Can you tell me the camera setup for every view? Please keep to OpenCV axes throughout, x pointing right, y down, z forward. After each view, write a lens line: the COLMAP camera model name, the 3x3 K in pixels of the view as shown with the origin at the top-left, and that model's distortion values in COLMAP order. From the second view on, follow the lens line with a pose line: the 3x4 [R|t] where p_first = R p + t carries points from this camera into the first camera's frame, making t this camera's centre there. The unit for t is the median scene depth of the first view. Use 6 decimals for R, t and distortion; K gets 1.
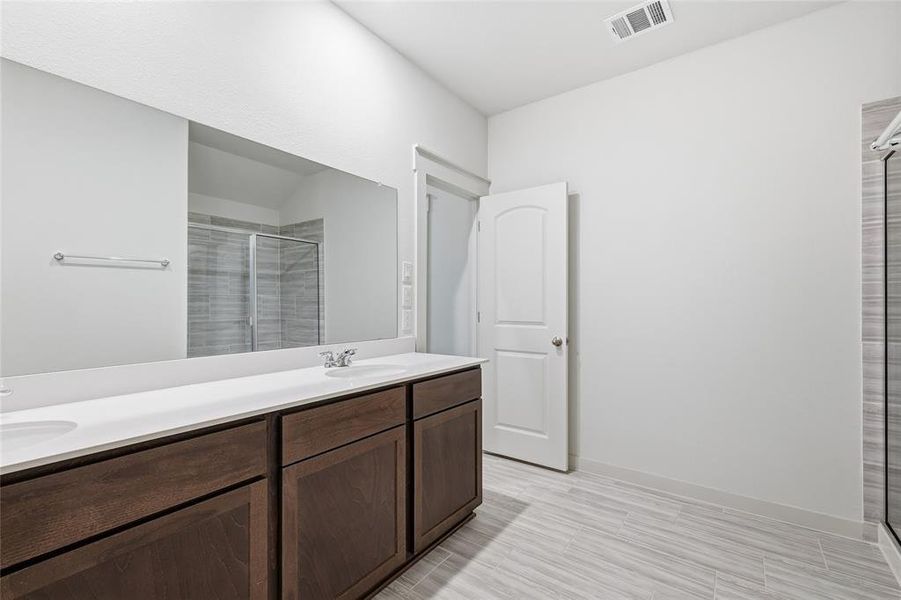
lens RADIAL K [[394.5, 0, 451.1], [0, 394.5, 301.7], [0, 0, 1]] dist [0.000023, 0.000124]
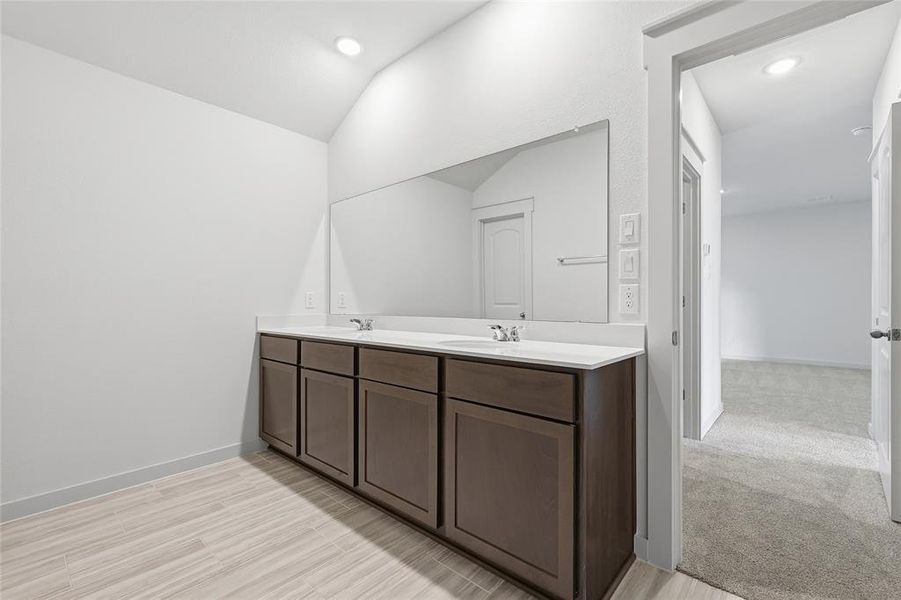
lens RADIAL K [[394.5, 0, 451.3], [0, 394.5, 302.3], [0, 0, 1]] dist [0.000023, 0.000124]
pose [[-0.079669, 0.001003, -0.996821, 0.598034], [0.007216, 0.999974, 0.000429, 0.049774], [0.996795, -0.007159, -0.079674, 0.755530]]
